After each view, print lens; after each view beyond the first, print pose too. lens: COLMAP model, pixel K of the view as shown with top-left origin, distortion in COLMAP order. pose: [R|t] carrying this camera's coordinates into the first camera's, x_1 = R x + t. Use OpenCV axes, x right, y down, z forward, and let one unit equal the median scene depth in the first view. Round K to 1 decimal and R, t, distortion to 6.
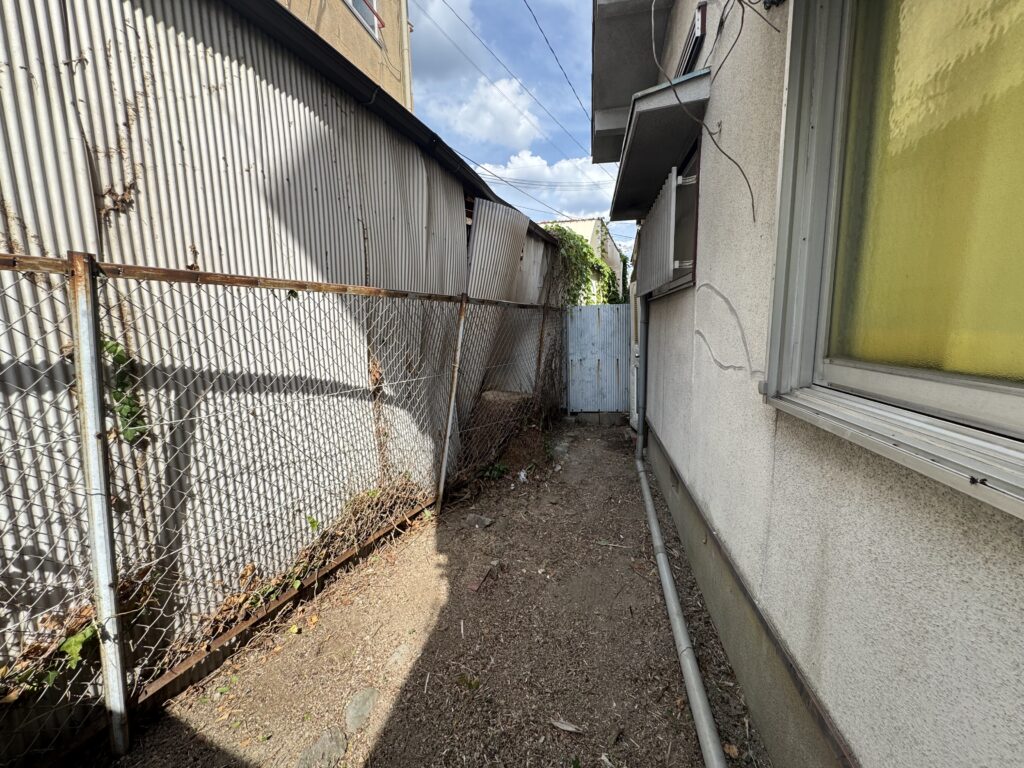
lens RADIAL K [[408.7, 0, 512.8], [0, 408.7, 384.1], [0, 0, 1]] dist [-0.003704, -0.000265]
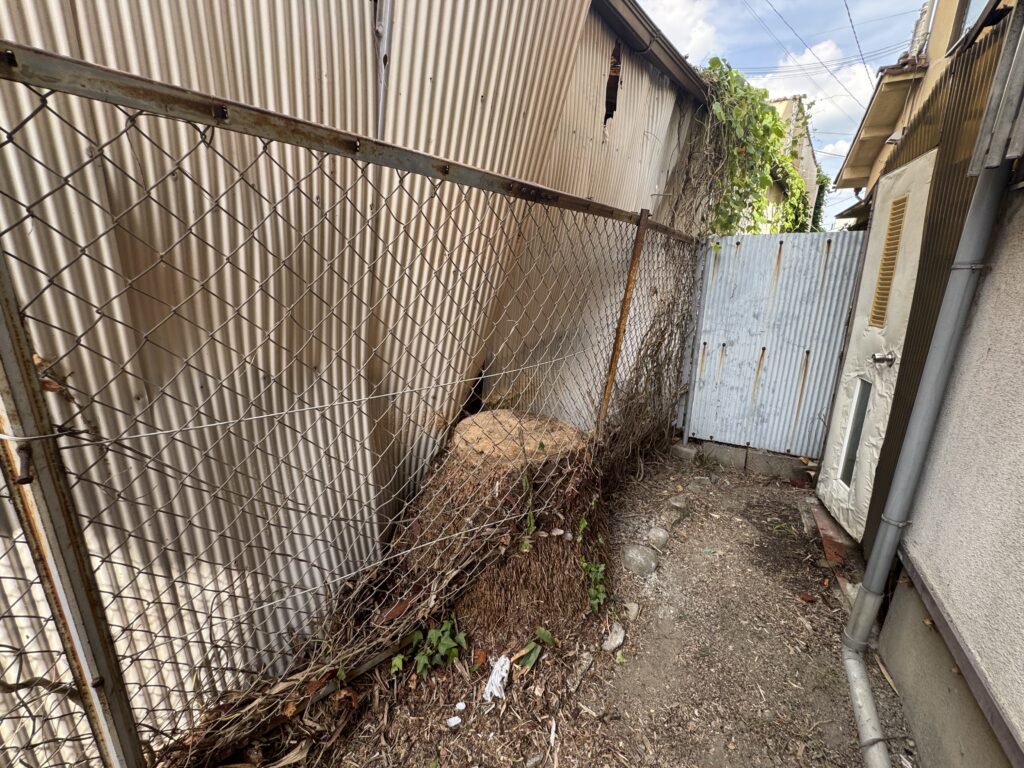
lens RADIAL K [[408.7, 0, 510.5], [0, 408.7, 385.4], [0, 0, 1]] dist [-0.003704, -0.000265]
pose [[0.946937, 0.120064, -0.298151, 0.071581], [-0.083392, 0.987621, 0.132856, -0.054791], [0.310412, -0.100943, 0.945228, 0.428971]]
